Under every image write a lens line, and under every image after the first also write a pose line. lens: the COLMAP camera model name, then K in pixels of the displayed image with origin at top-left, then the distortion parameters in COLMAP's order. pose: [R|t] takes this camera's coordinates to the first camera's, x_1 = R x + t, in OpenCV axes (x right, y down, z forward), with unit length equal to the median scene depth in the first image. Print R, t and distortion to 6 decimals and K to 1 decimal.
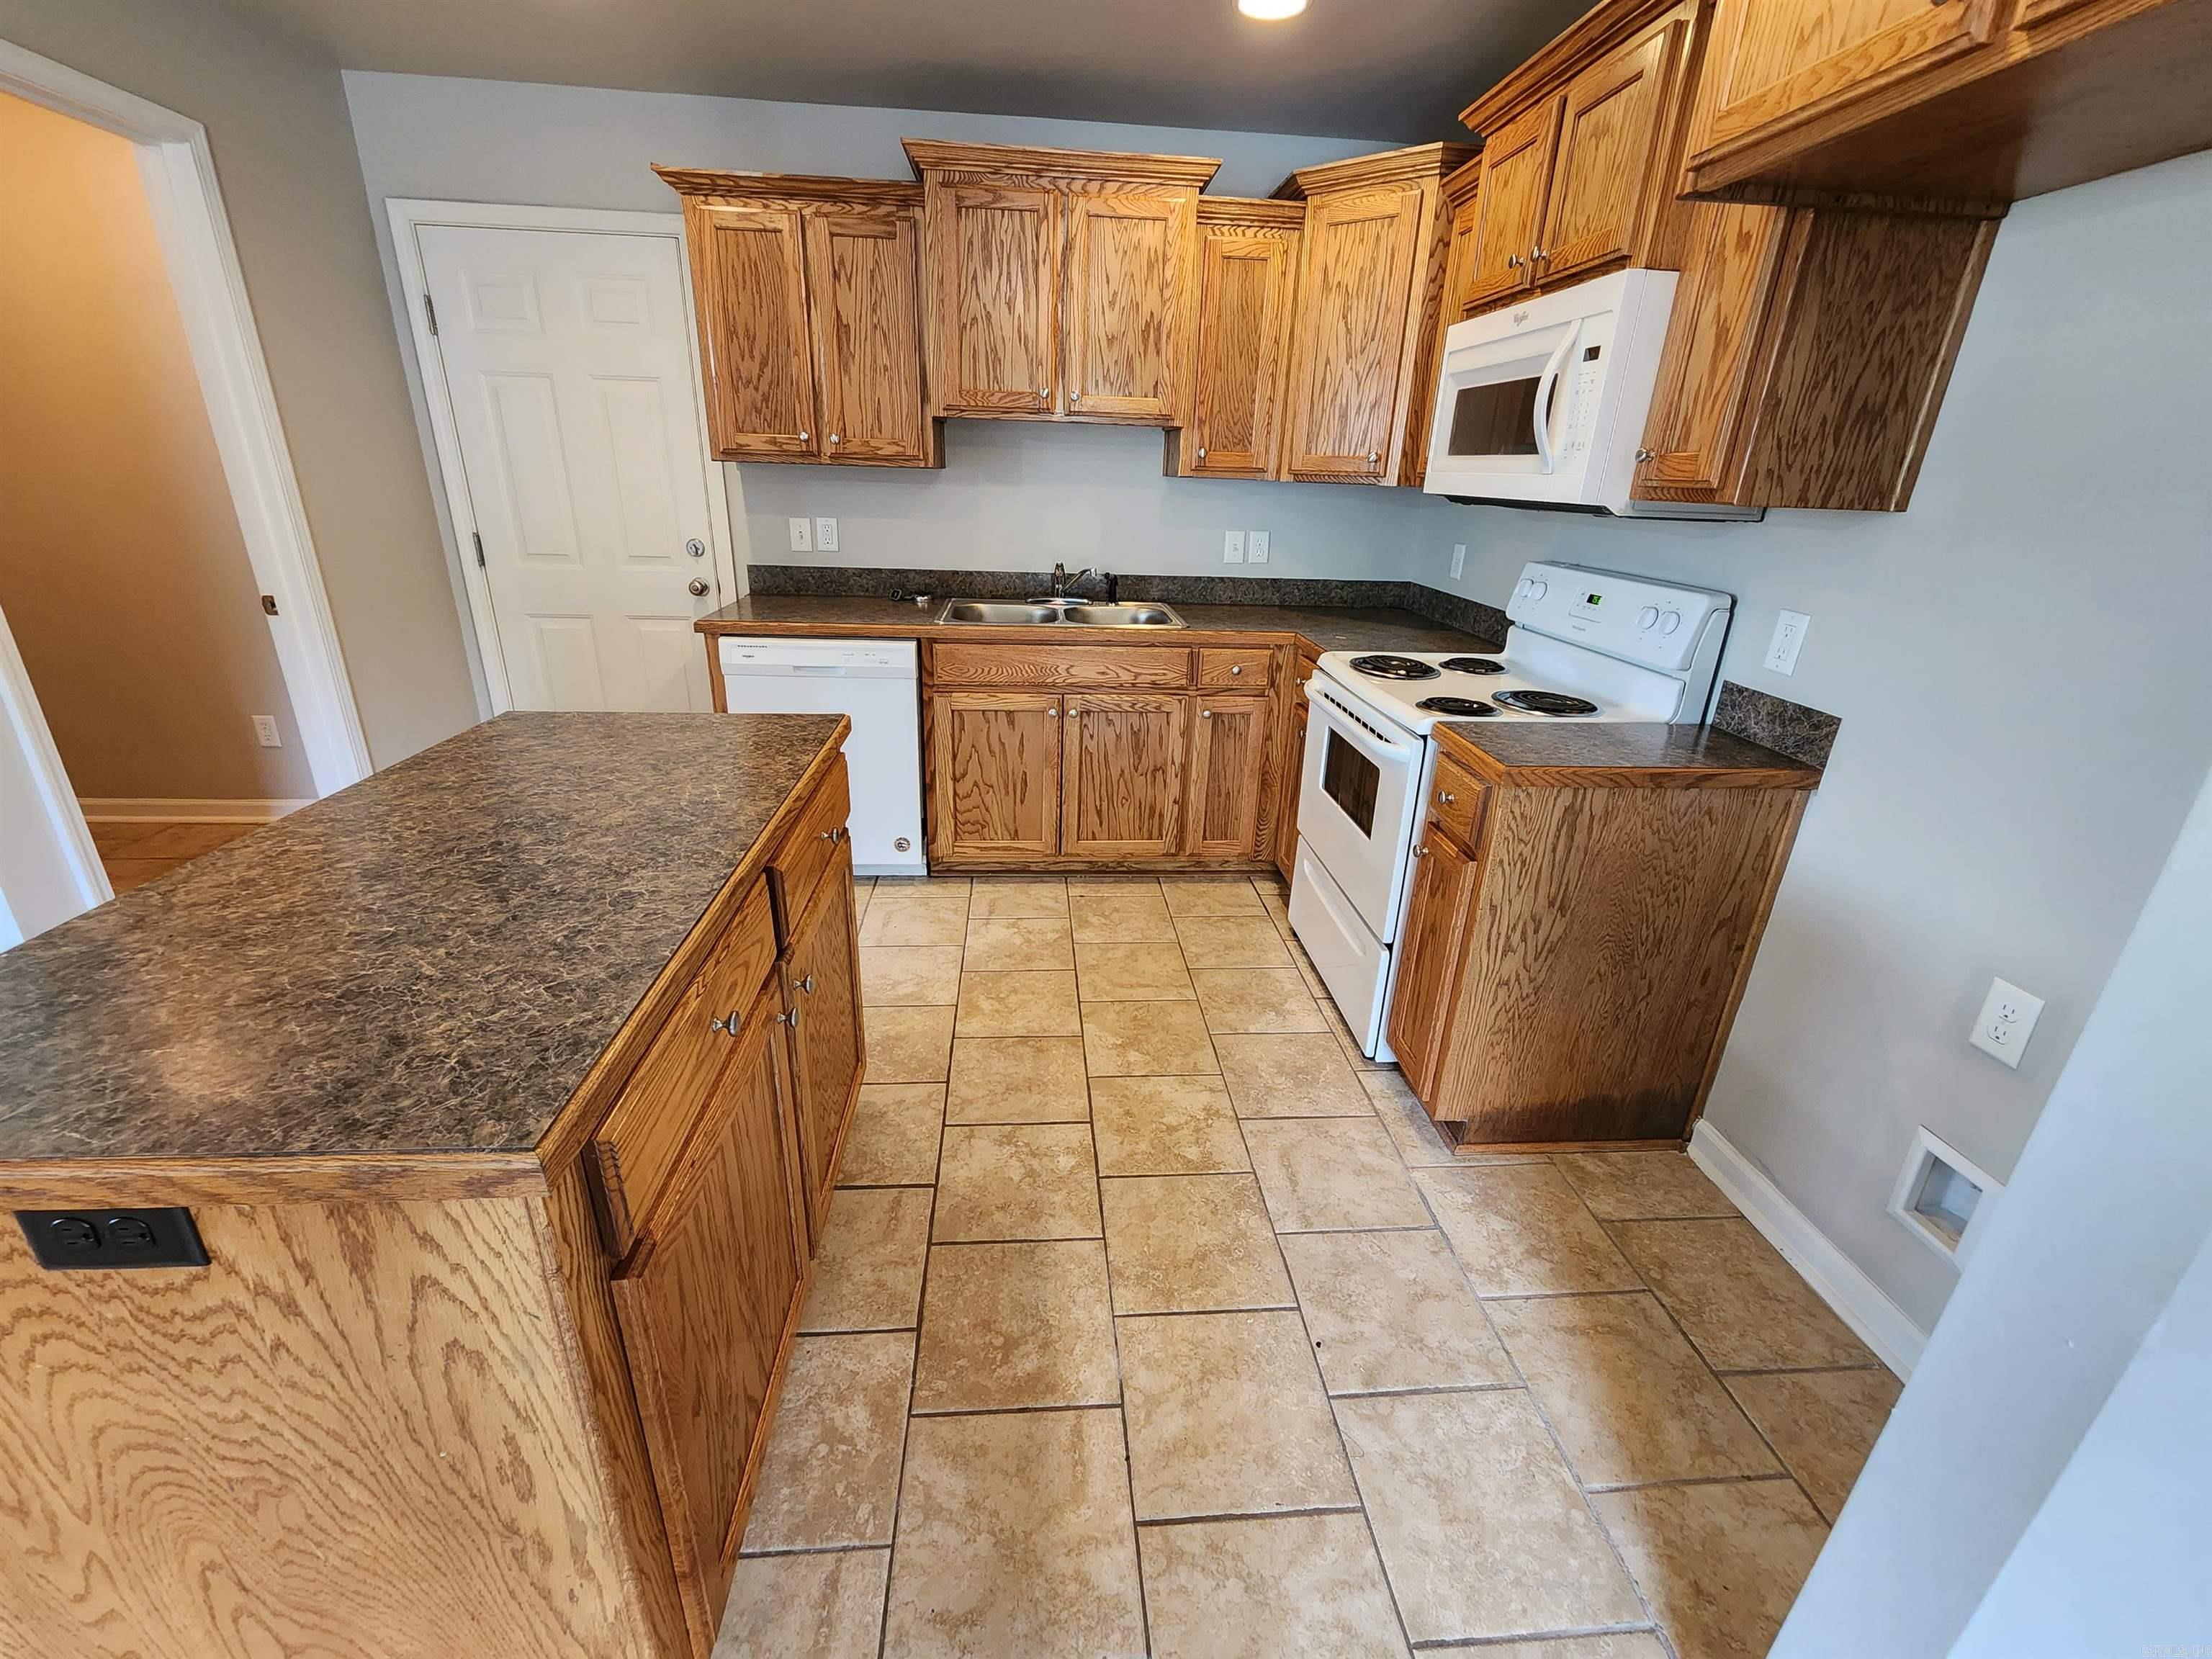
lens RADIAL K [[906.8, 0, 1107.4], [0, 906.8, 823.4], [0, 0, 1]] dist [-0.002332, -0.000040]
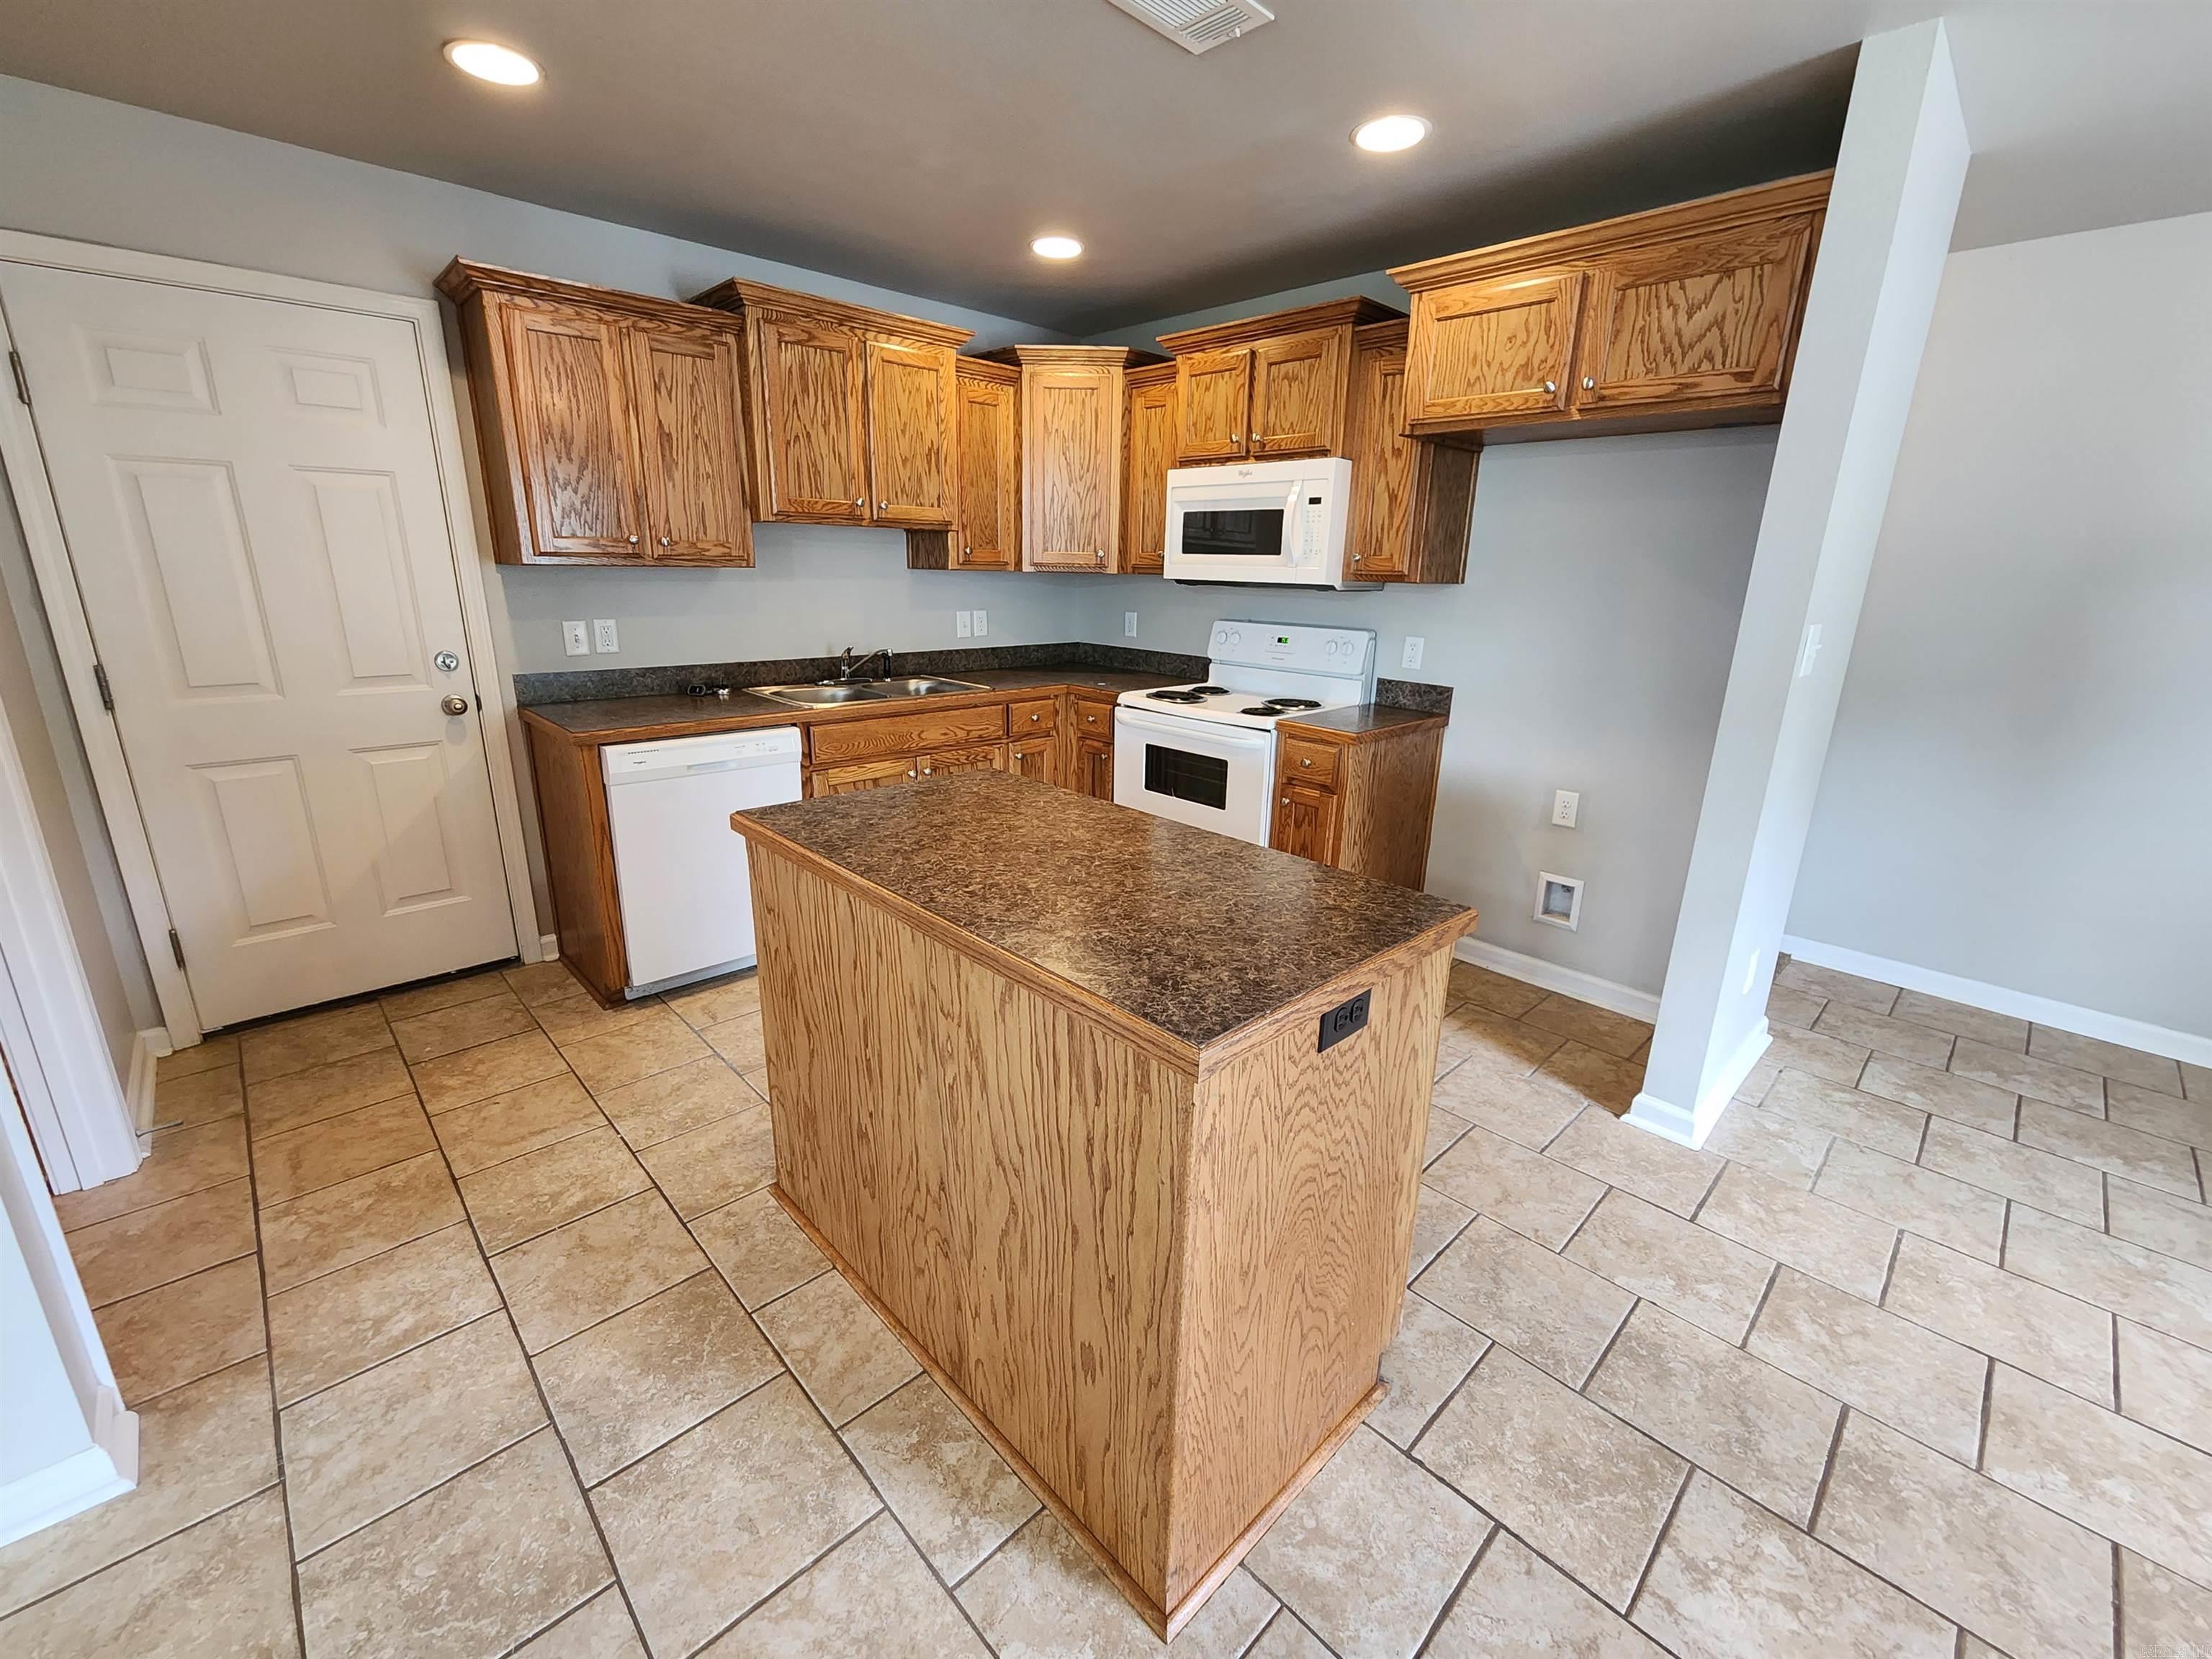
lens RADIAL K [[906.1, 0, 1106.0], [0, 906.1, 829.5], [0, 0, 1]] dist [-0.001668, -0.000718]
pose [[0.776041, -0.194398, 0.599975, -0.630269], [0.234913, 0.971953, 0.011074, -0.009699], [-0.585300, 0.132349, 0.799942, -0.053283]]
